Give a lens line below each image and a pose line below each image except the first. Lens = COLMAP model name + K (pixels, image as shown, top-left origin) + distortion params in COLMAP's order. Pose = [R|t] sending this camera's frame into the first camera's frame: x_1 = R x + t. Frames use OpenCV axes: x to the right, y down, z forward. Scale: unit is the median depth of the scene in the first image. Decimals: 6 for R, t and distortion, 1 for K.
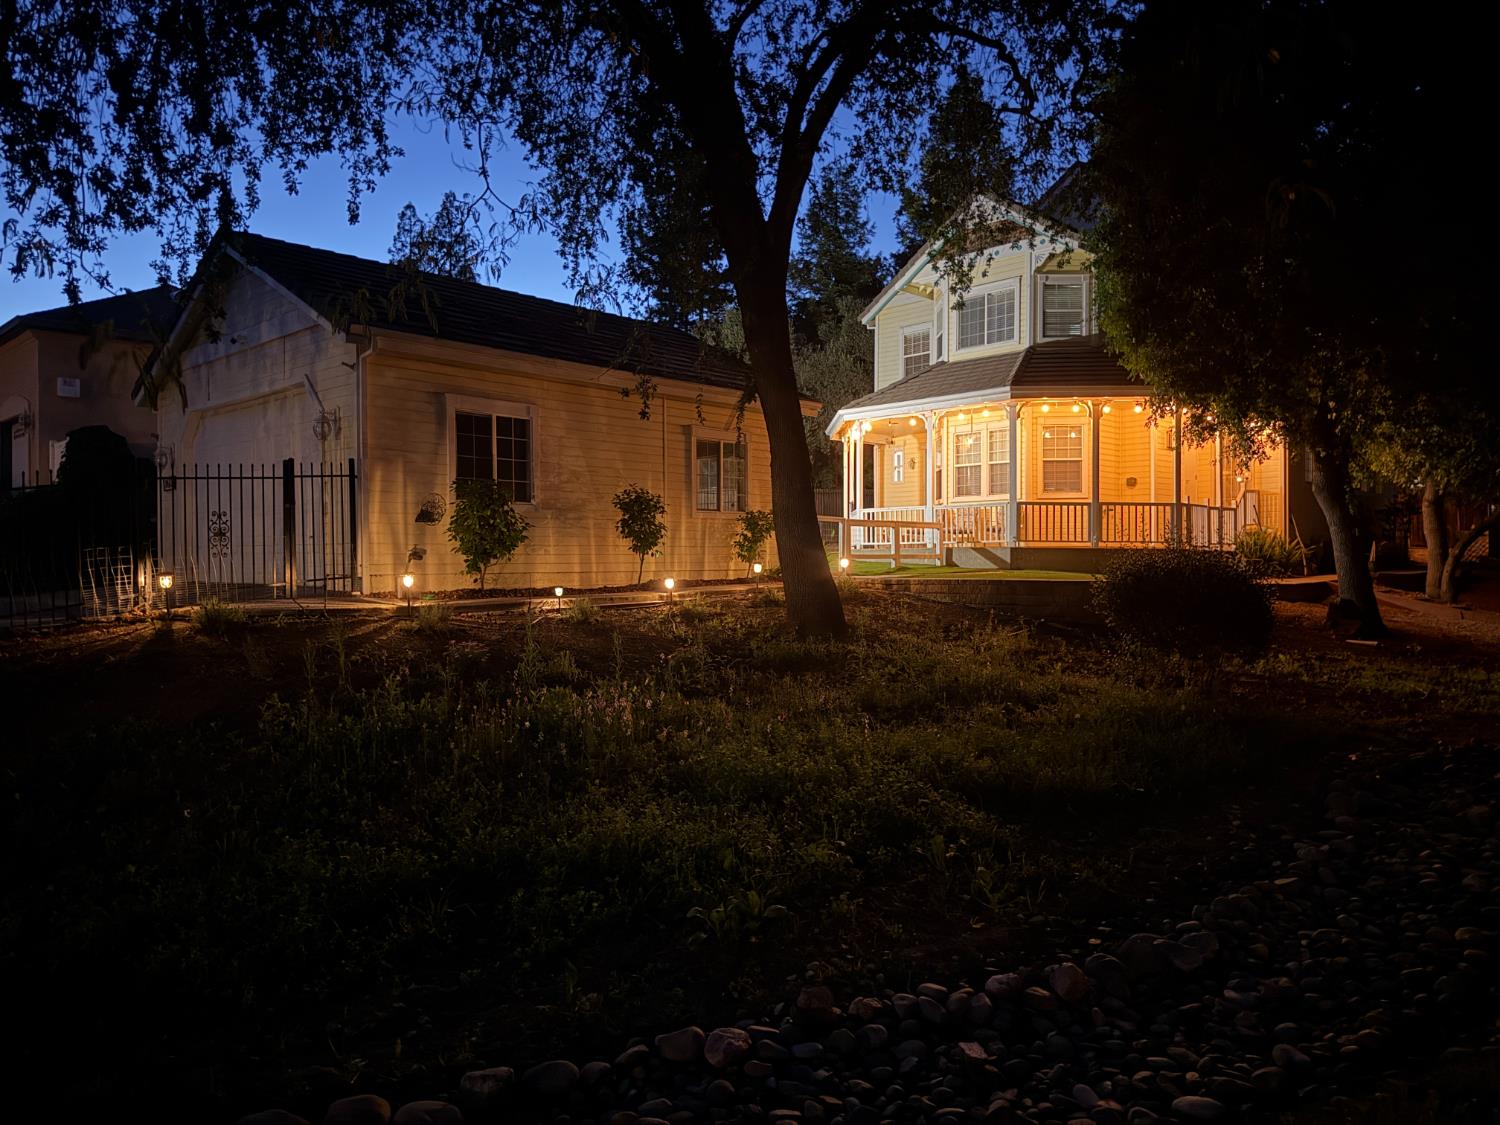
lens RADIAL K [[1060.3, 0, 750.2], [0, 1060.3, 583.9], [0, 0, 1]] dist [0.077885, -0.092868]
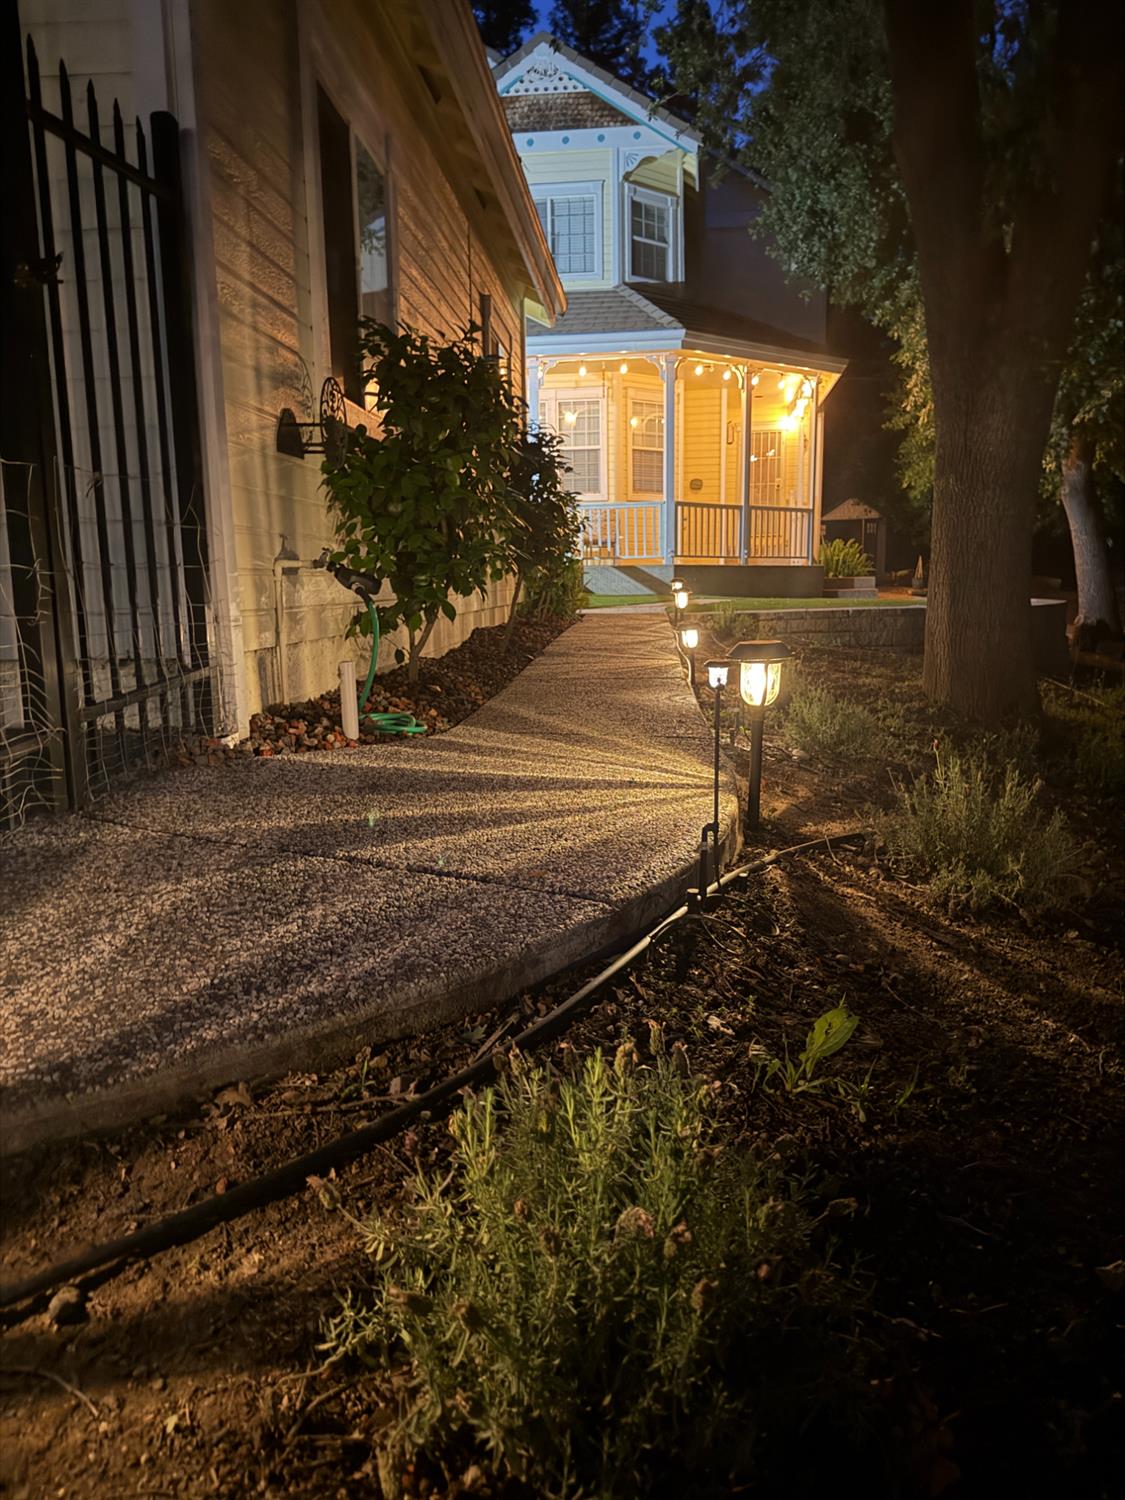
lens RADIAL K [[1060.3, 0, 562.5], [0, 1060.3, 750.0], [0, 0, 1]] dist [0.077885, -0.092868]
pose [[0.800046, -0.101270, 0.591330, -0.231309], [0.022064, 0.989950, 0.139686, -0.011015], [-0.599533, -0.098708, 0.794240, 0.409318]]
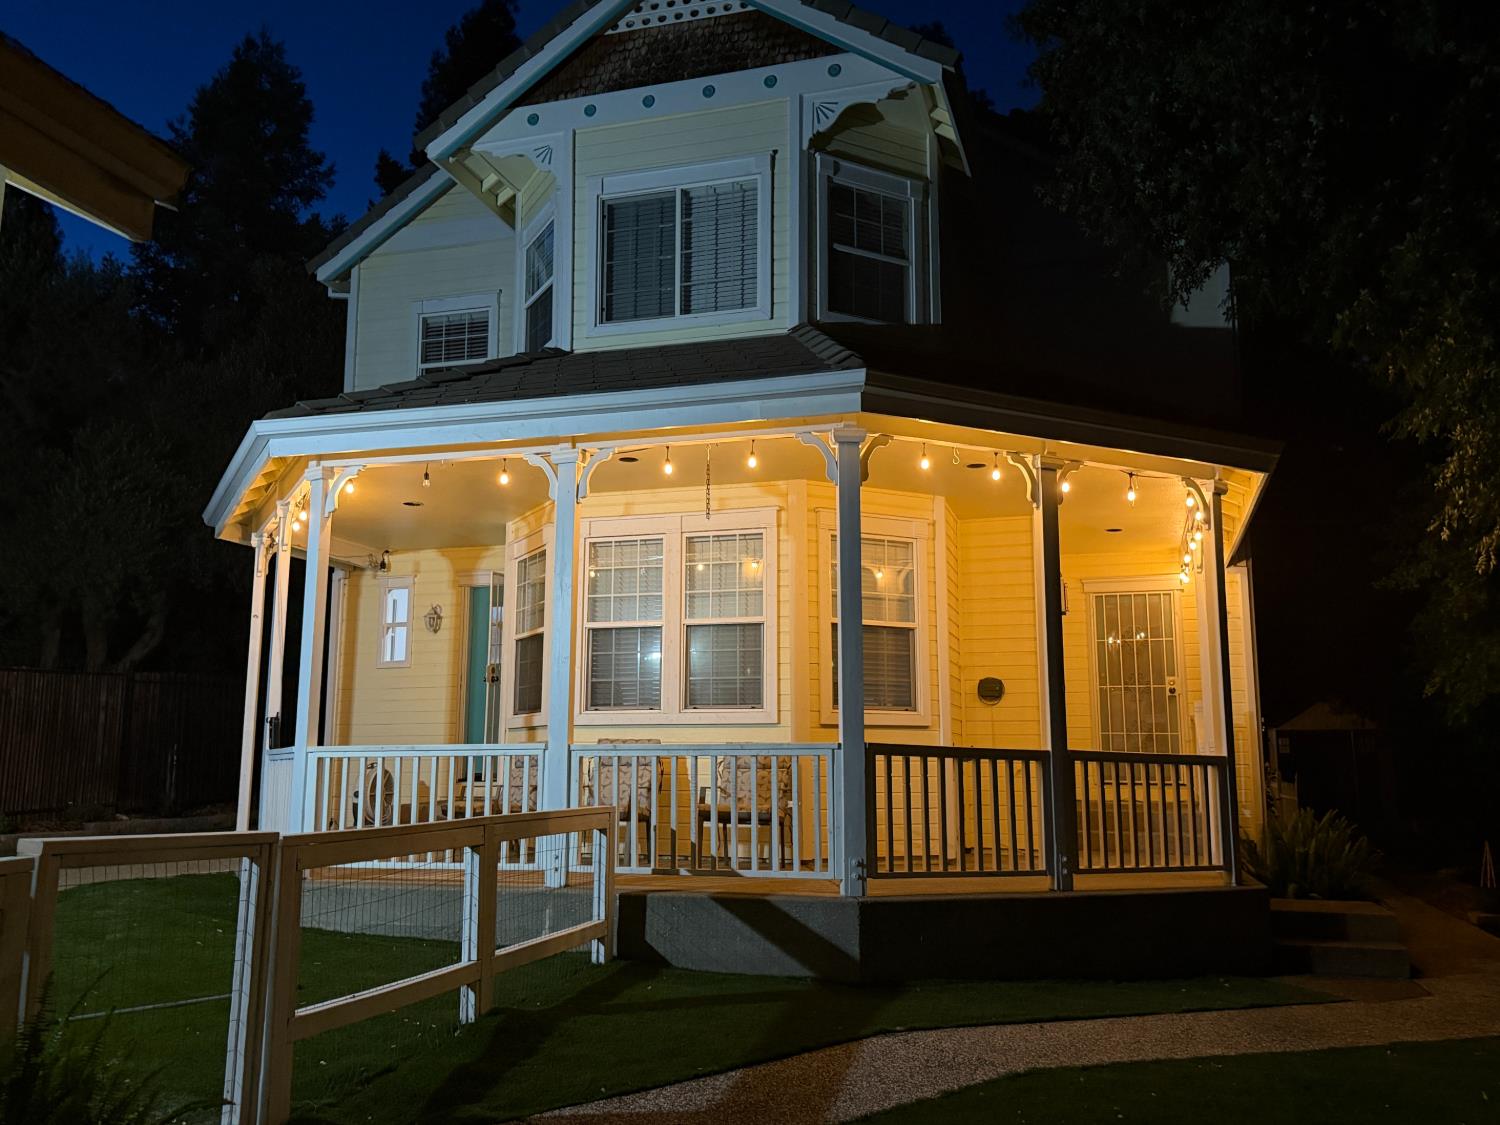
lens RADIAL K [[1248.1, 0, 745.7], [0, 1248.1, 583.4], [0, 0, 1]] dist [0.229073, -0.487086]
pose [[0.890274, 0.075108, 0.449189, 0.047970], [-0.001605, 0.986818, -0.161824, -0.058049], [-0.455422, 0.143347, 0.878659, 0.623182]]
